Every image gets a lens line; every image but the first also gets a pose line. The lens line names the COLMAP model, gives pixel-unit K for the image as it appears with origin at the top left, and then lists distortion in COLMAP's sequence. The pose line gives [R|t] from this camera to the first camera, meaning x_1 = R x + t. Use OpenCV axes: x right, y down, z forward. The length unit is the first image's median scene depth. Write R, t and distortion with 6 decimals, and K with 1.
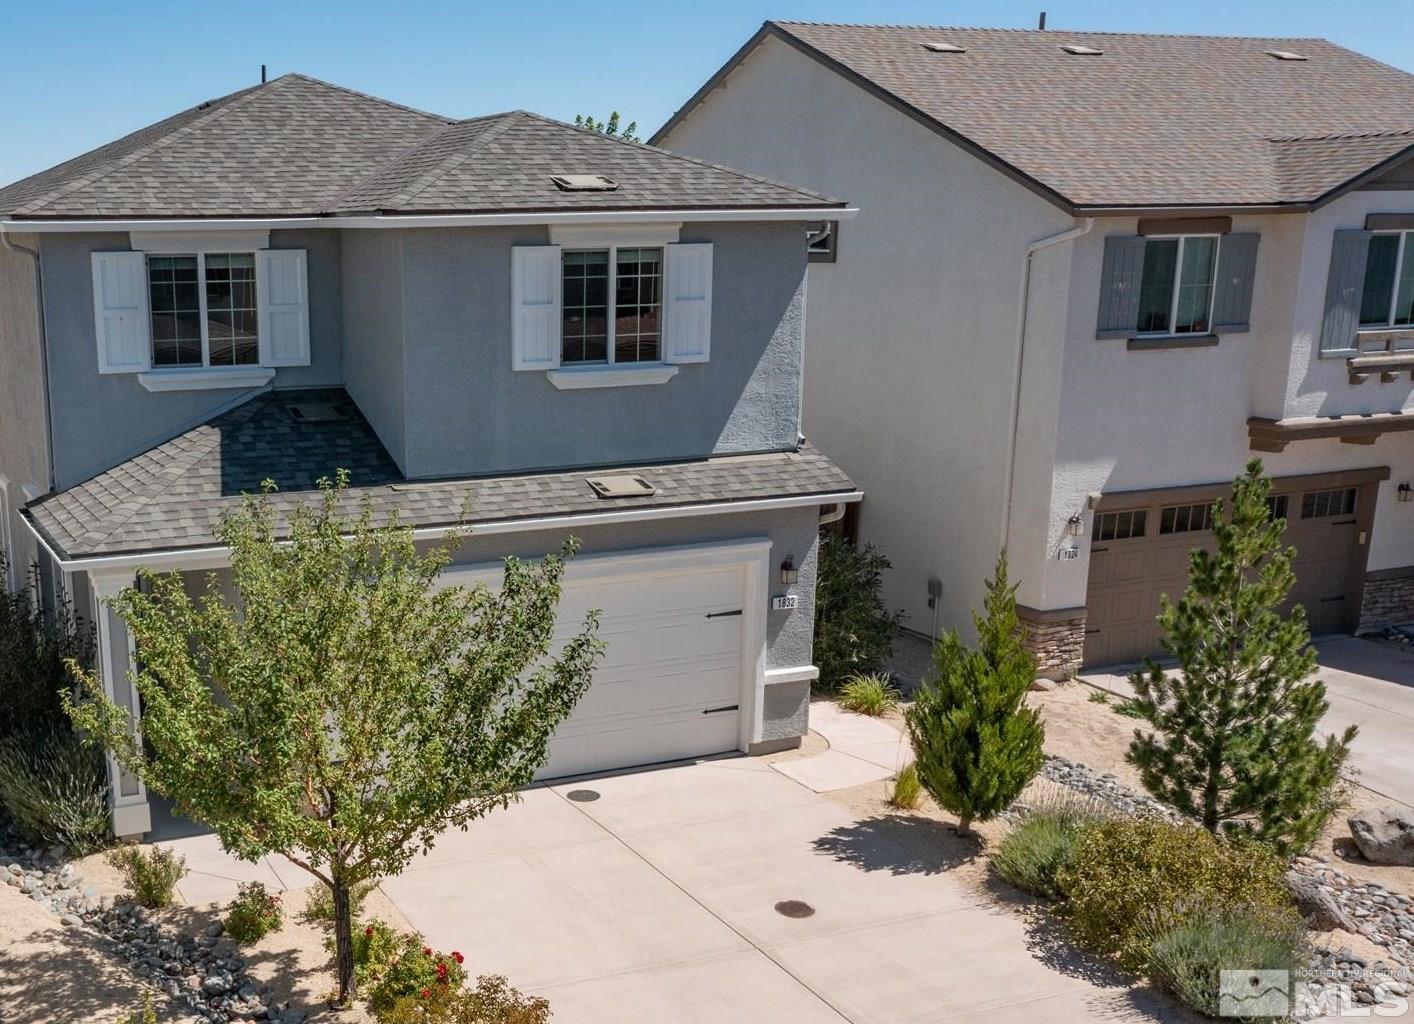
lens RADIAL K [[1809.0, 0, 410.7], [0, 1809.0, 512.6], [0, 0, 1]] dist [-0.001211, 0.014915]
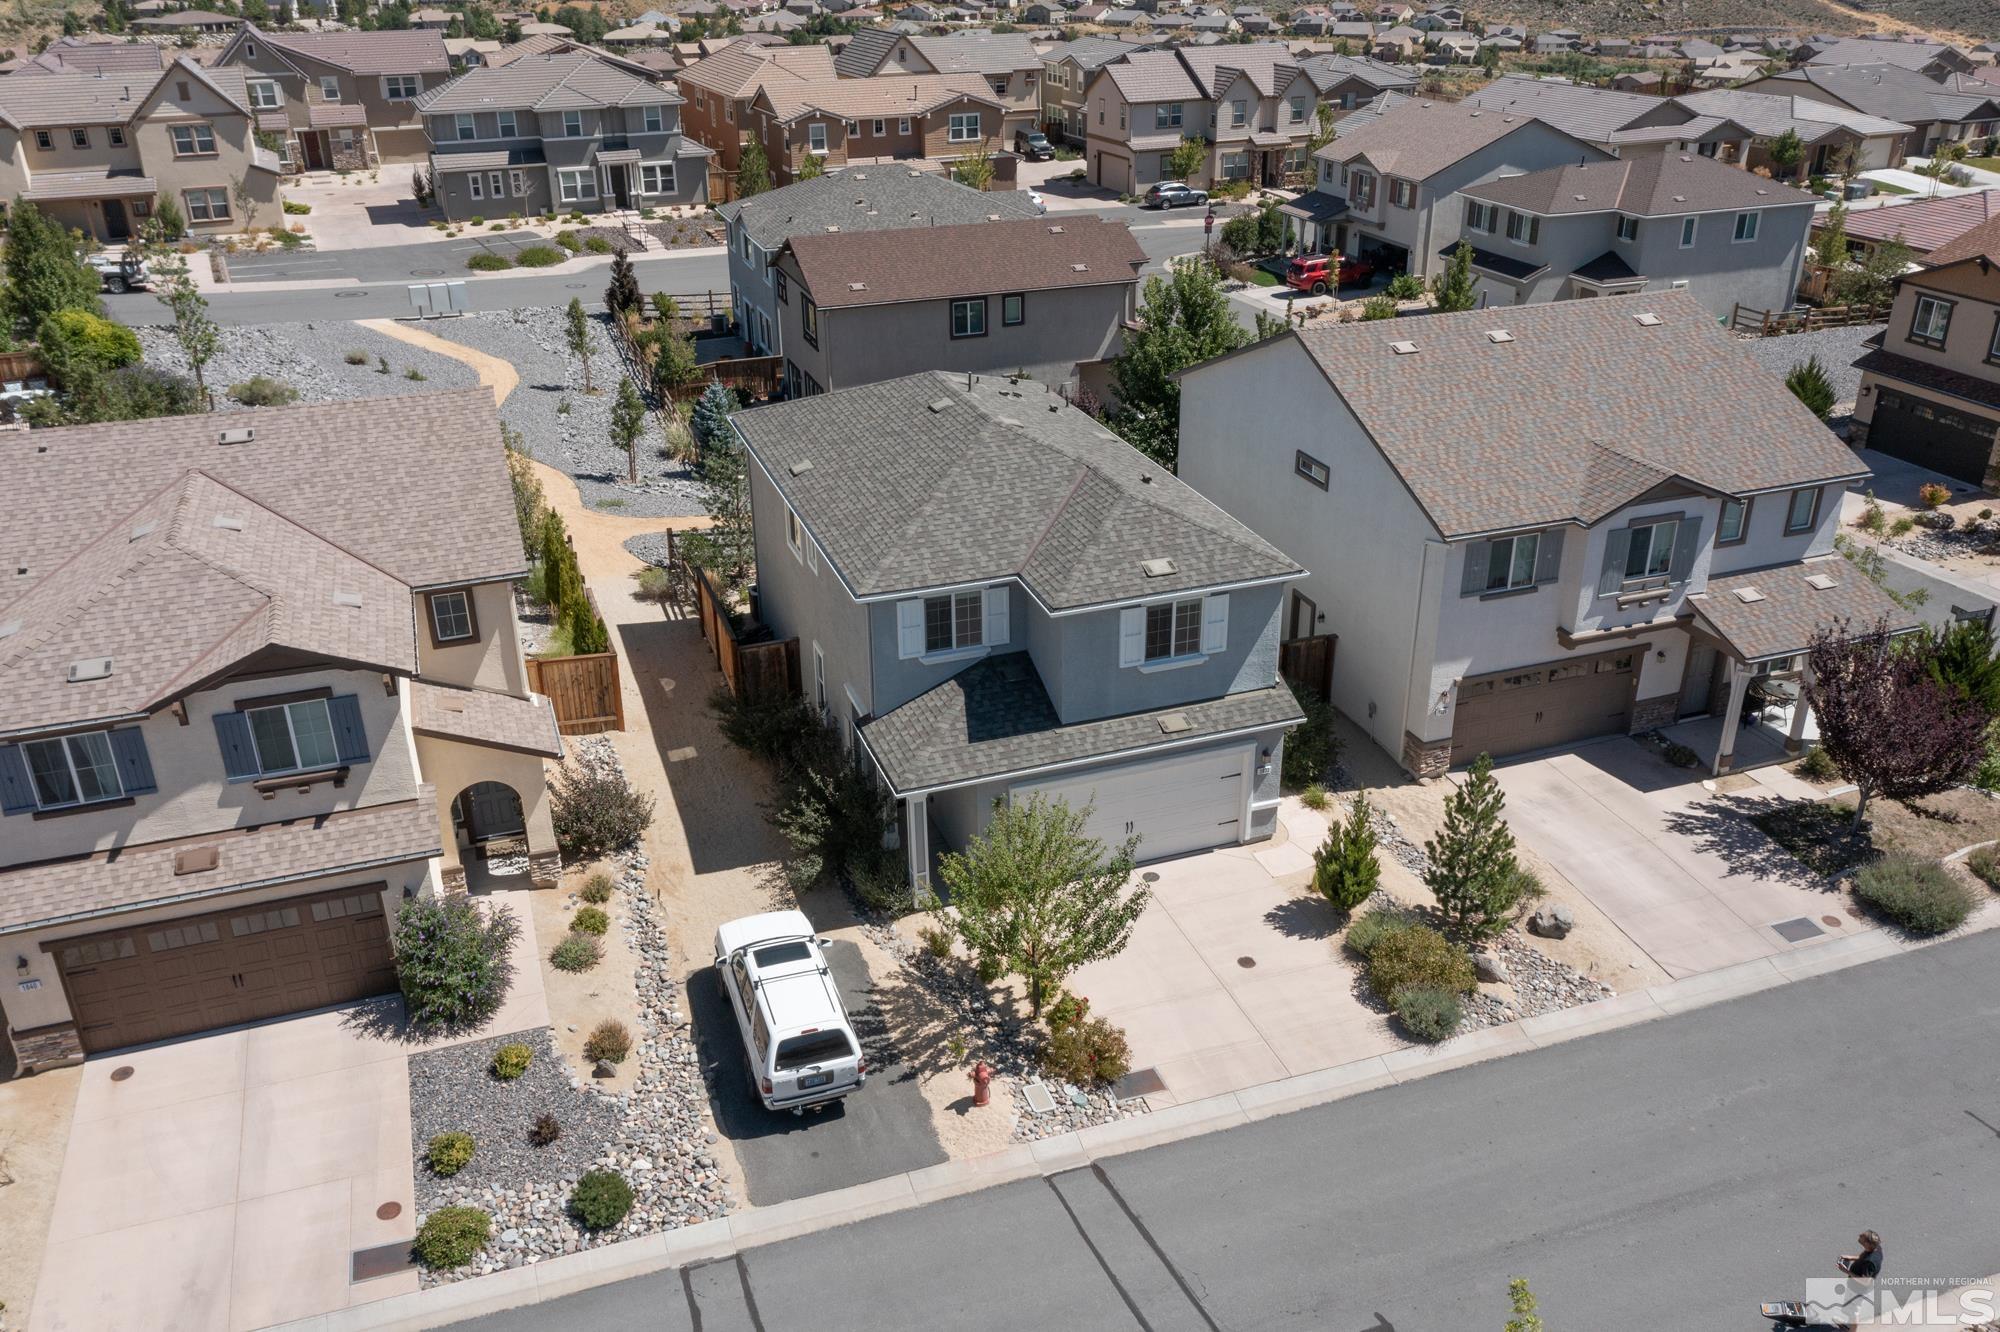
lens RADIAL K [[1579.6, 0, 1008.0], [0, 1579.6, 663.5], [0, 0, 1]] dist [0.002370, 0.002639]
pose [[0.999775, 0.015141, -0.014834, -0.035194], [-0.012173, 0.983053, 0.182918, -0.379983], [0.017352, -0.182697, 0.983016, -0.621038]]
